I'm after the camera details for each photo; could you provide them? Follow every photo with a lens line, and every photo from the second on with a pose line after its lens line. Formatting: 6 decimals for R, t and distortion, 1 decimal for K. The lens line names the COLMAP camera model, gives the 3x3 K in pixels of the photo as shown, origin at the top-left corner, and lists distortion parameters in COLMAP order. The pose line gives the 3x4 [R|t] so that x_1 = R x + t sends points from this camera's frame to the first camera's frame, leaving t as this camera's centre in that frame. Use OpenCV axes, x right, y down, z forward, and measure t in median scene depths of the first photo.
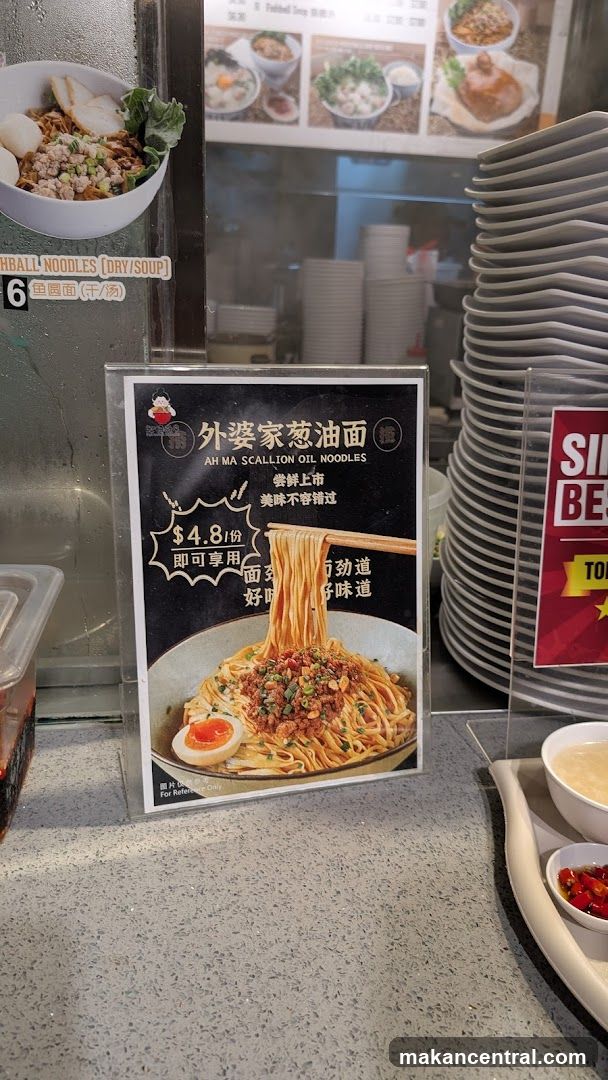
lens RADIAL K [[770.9, 0, 309.6], [0, 770.9, 542.4], [0, 0, 1]] dist [-0.002012, 0.001985]
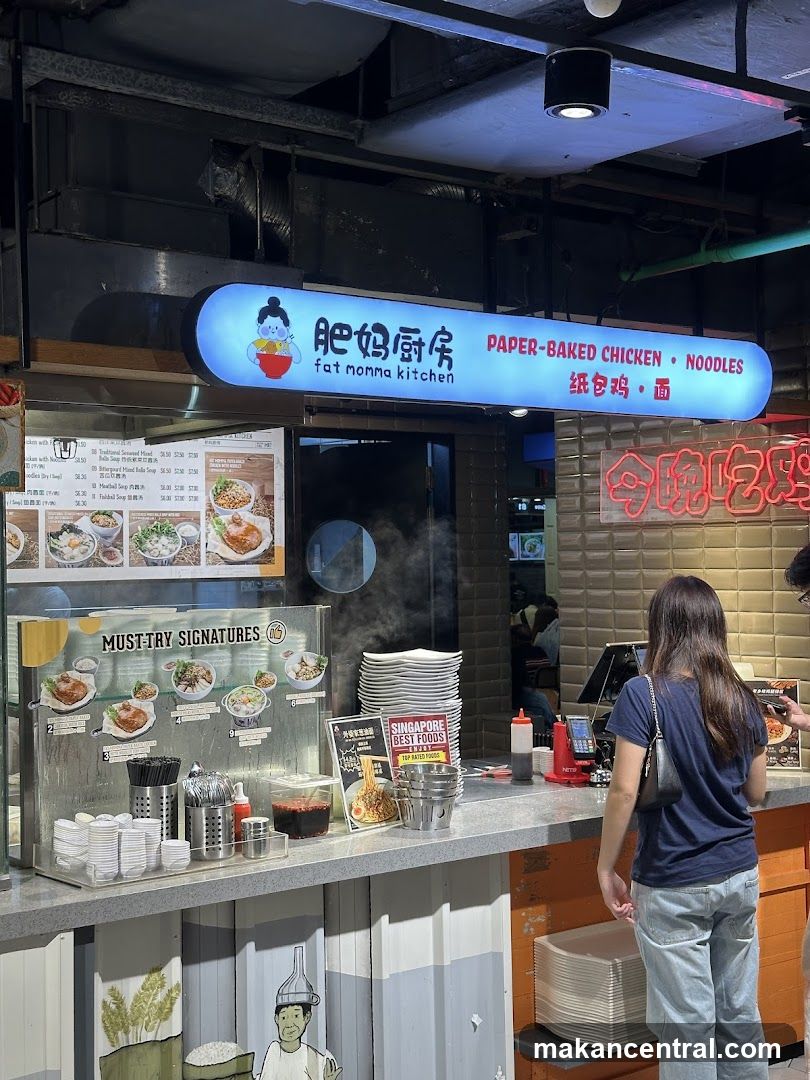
lens RADIAL K [[1549.5, 0, 404.9], [0, 1549.5, 537.4], [0, 0, 1]] dist [0.027077, 0.000000]
pose [[0.863191, -0.052232, 0.502168, -0.997991], [0.221731, 0.932798, -0.284117, 0.327469], [-0.453581, 0.356594, 0.816765, -1.573419]]
